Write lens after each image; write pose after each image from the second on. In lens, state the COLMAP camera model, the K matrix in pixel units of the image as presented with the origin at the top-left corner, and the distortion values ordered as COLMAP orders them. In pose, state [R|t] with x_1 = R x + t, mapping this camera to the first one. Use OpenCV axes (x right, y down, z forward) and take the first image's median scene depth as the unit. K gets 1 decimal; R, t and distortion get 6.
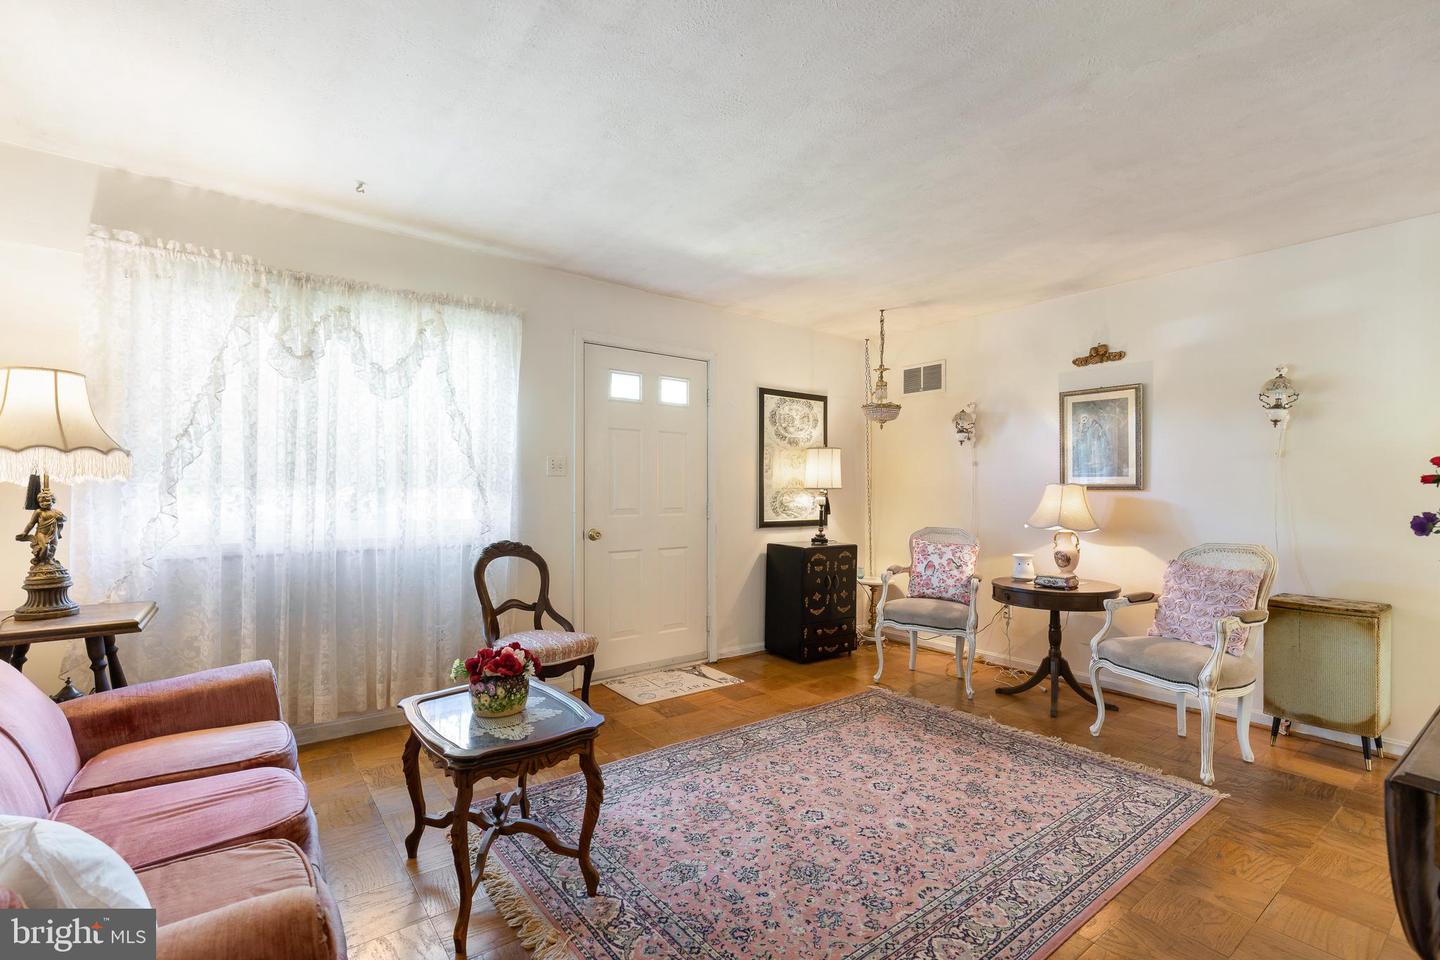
lens RADIAL K [[650.4, 0, 719.4], [0, 650.4, 487.8], [0, 0, 1]] dist [0.007485, -0.002841]
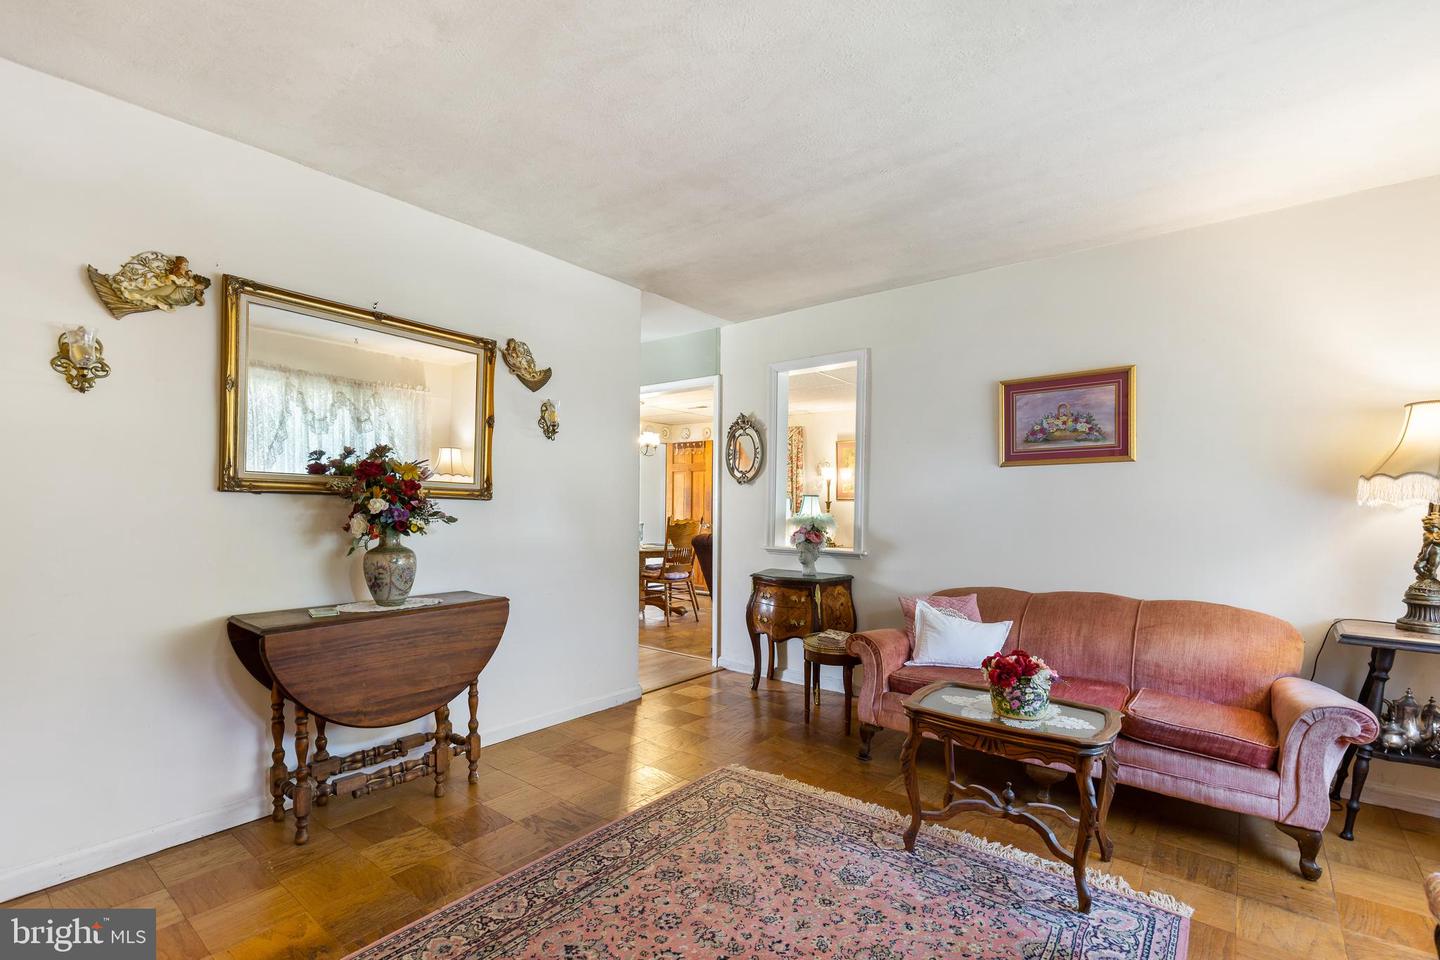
lens RADIAL K [[650.4, 0, 711.4], [0, 650.4, 528.7], [0, 0, 1]] dist [0.007485, -0.002841]
pose [[-0.973318, -0.007683, -0.229331, 0.221395], [-0.015751, 0.999319, 0.033373, 0.007284], [0.228919, 0.036095, -0.972776, 1.068185]]
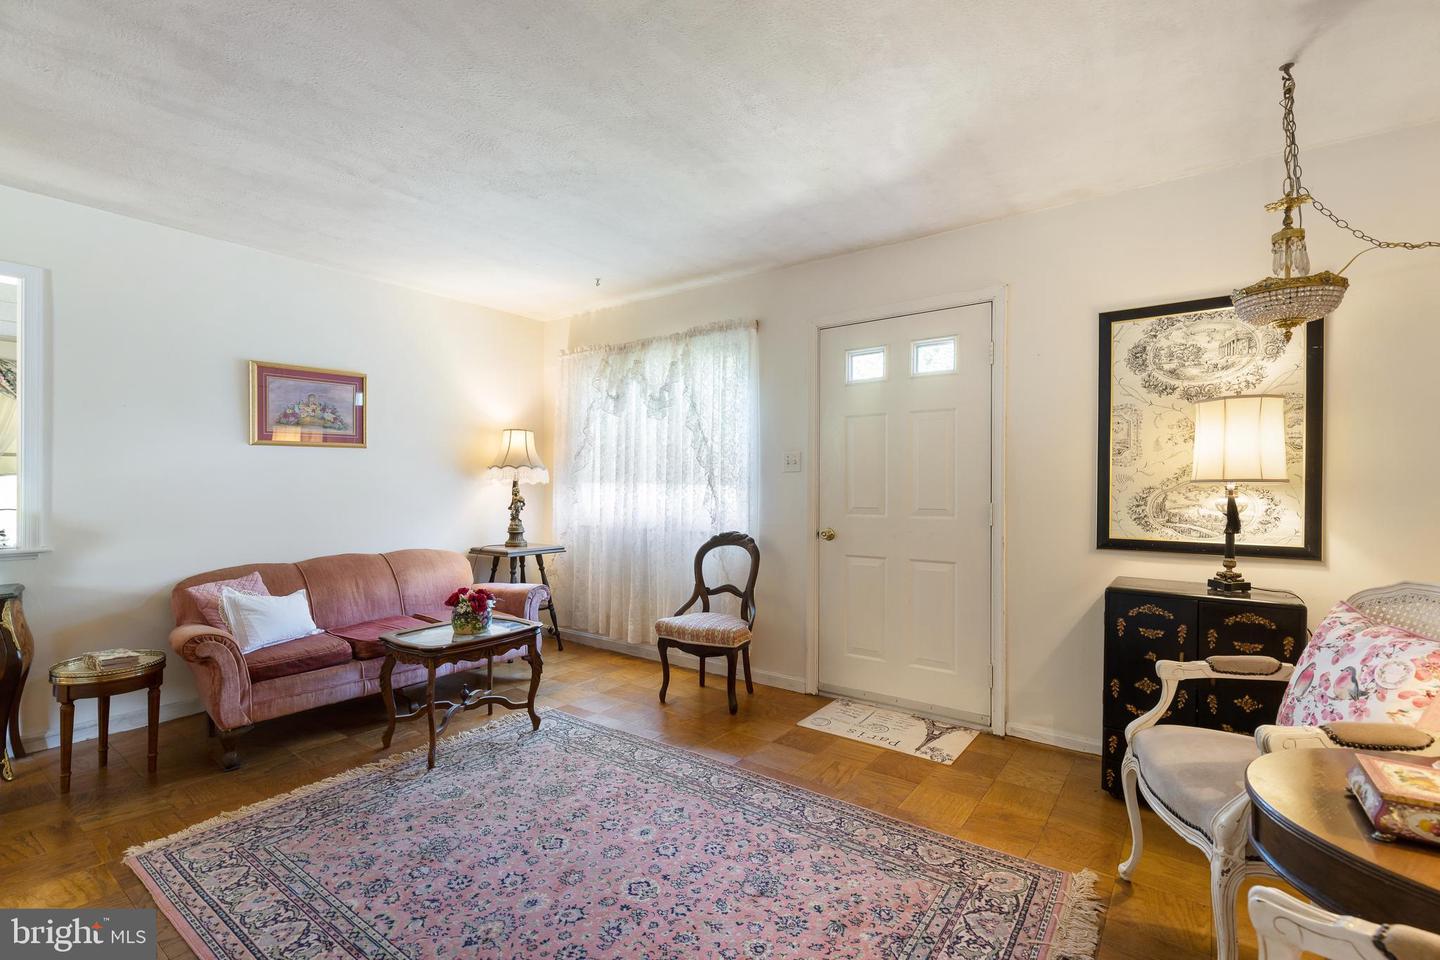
lens RADIAL K [[650.4, 0, 711.2], [0, 650.4, 488.2], [0, 0, 1]] dist [0.007485, -0.002841]
pose [[0.260319, -0.004291, -0.965513, 0.701034], [0.000485, 0.999991, -0.004314, 0.011066], [0.965522, 0.000655, 0.260319, 0.639193]]
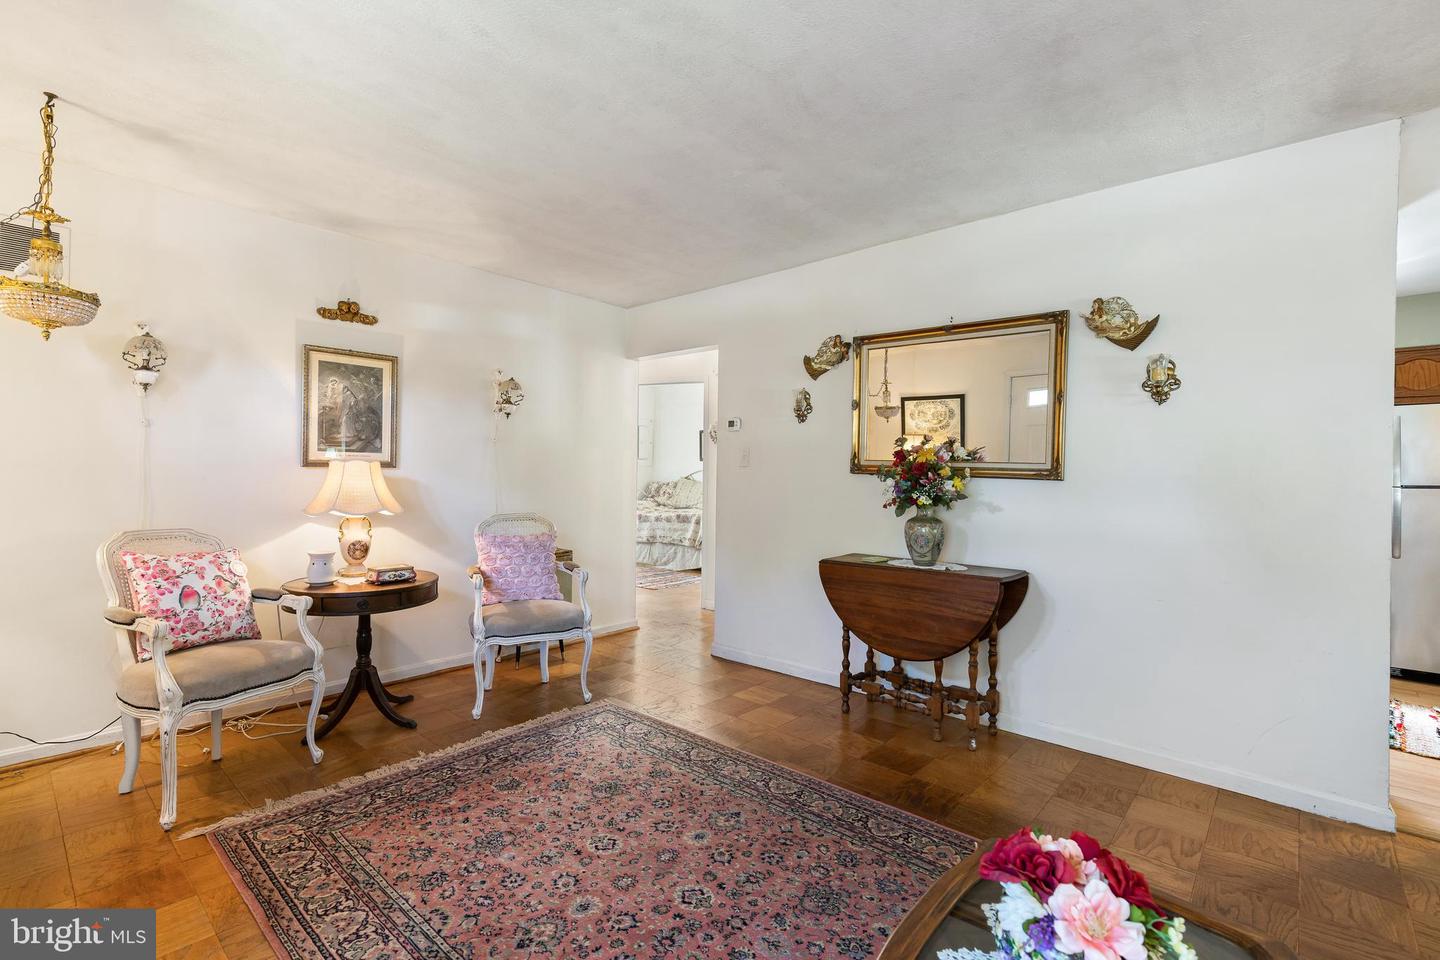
lens RADIAL K [[650.4, 0, 715.6], [0, 650.4, 475.8], [0, 0, 1]] dist [0.007485, -0.002841]
pose [[-0.181781, -0.013637, 0.983245, -0.400385], [-0.017744, 0.999787, 0.010586, -0.003243], [-0.983179, -0.015522, -0.181984, 0.734332]]
